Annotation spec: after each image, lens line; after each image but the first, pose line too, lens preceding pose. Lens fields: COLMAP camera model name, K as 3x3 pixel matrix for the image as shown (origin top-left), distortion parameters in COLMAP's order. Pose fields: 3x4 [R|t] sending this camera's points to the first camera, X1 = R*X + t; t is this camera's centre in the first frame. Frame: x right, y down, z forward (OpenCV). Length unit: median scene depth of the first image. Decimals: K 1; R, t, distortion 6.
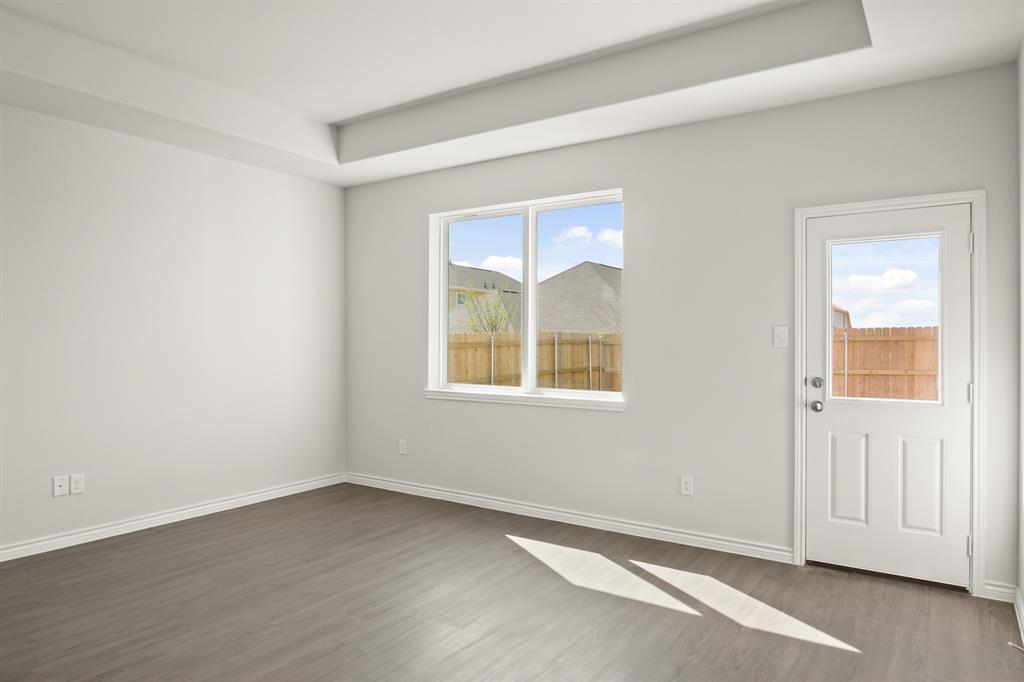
lens RADIAL K [[657.9, 0, 512.0], [0, 657.9, 341.0], [0, 0, 1]] dist [0.000397, 0.000627]
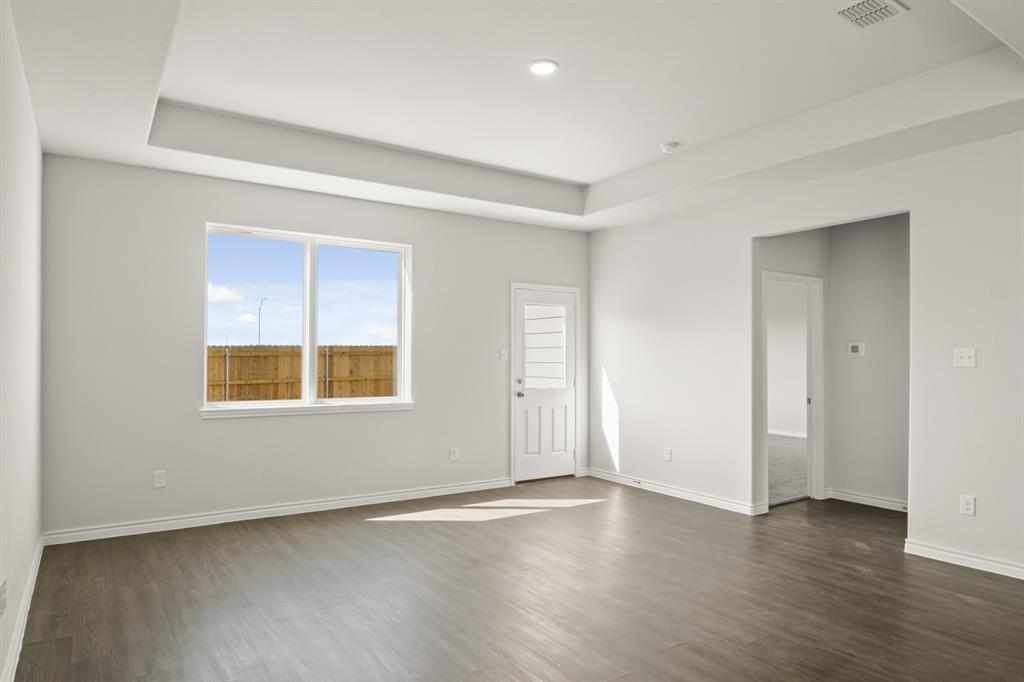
lens RADIAL K [[631.0, 0, 512.4], [0, 631.0, 348.8], [0, 0, 1]] dist [-0.001103, 0.000224]
pose [[0.373520, 0.012344, 0.927540, -0.866078], [-0.002727, 0.999922, -0.012209, -0.002496], [-0.927618, 0.002031, 0.373524, 0.287329]]
